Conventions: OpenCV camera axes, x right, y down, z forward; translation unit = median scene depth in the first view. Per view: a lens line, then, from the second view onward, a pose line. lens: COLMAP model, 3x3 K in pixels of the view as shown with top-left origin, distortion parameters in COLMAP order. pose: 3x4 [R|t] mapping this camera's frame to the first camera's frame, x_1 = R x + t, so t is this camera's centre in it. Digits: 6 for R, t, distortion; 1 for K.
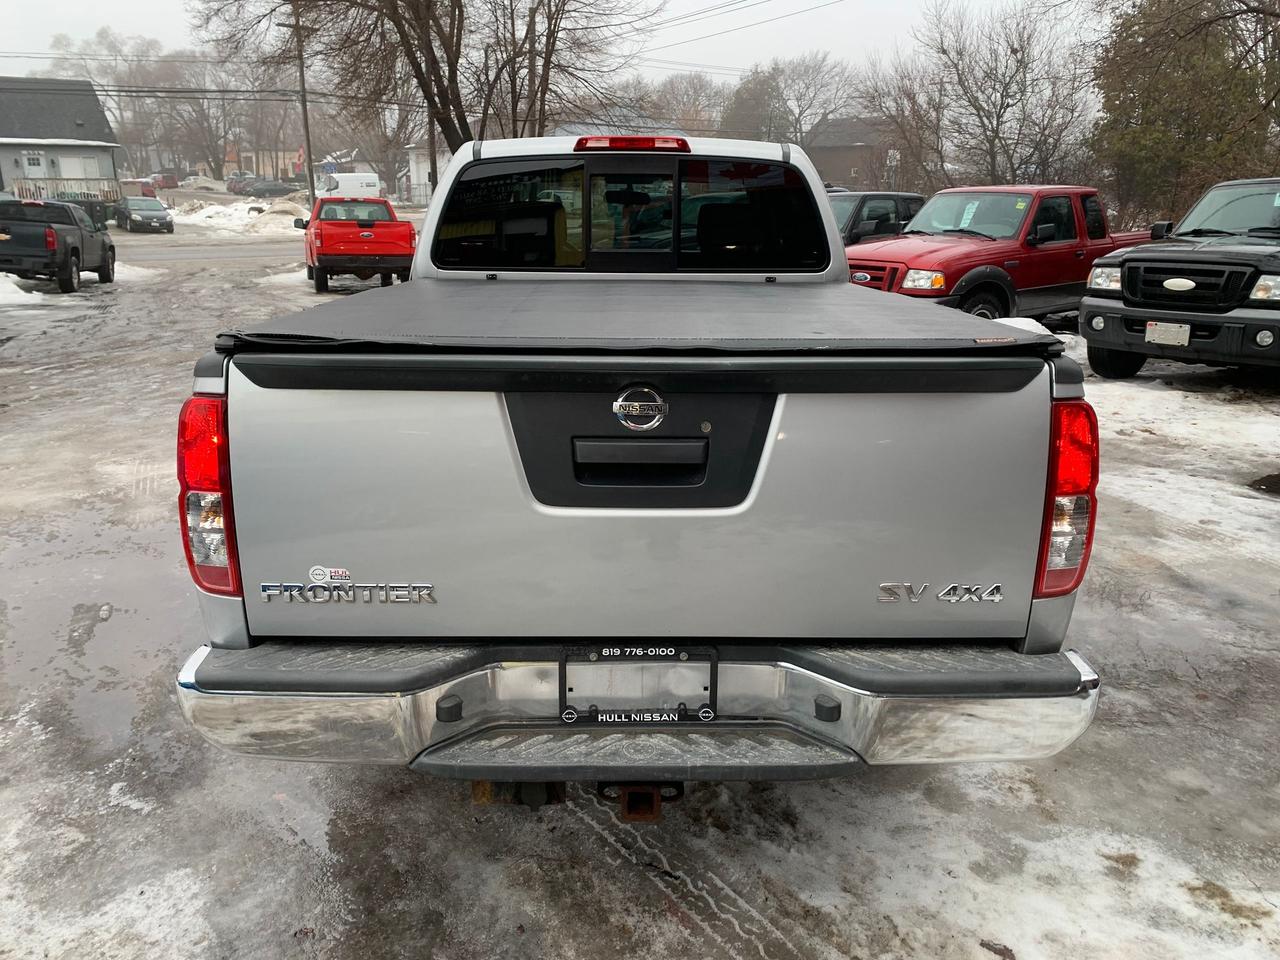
lens RADIAL K [[972.0, 0, 631.8], [0, 972.0, 454.7], [0, 0, 1]] dist [0.005817, 0.002655]
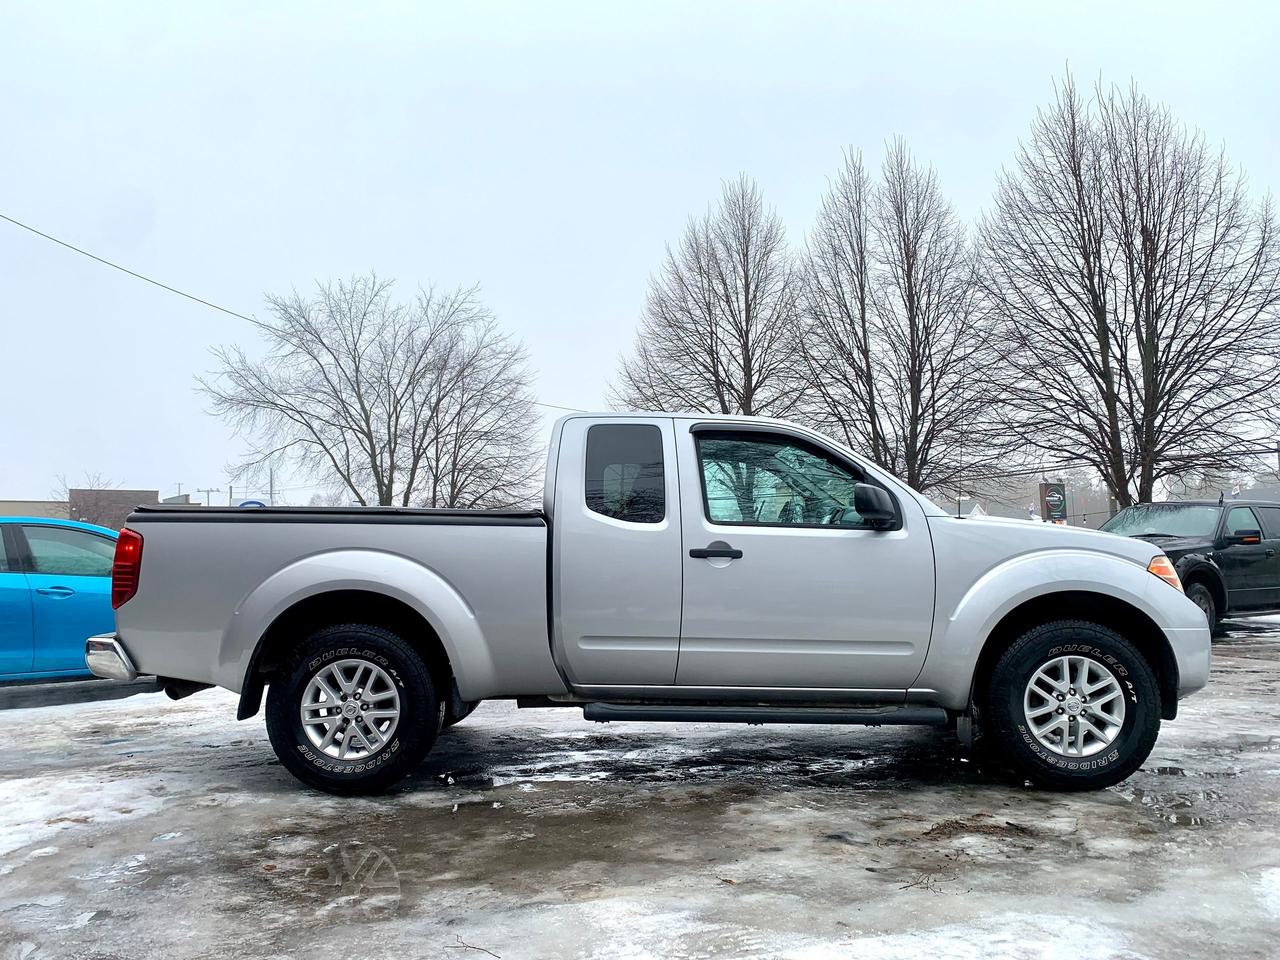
lens RADIAL K [[980.7, 0, 640.0], [0, 980.7, 480.0], [0, 0, 1]] dist [0.009554, 0.001895]
pose [[-0.006870, -0.081759, -0.996628, 2.142901], [-0.244981, 0.966418, -0.077592, -0.220076], [0.969504, 0.243622, -0.026669, 1.677407]]
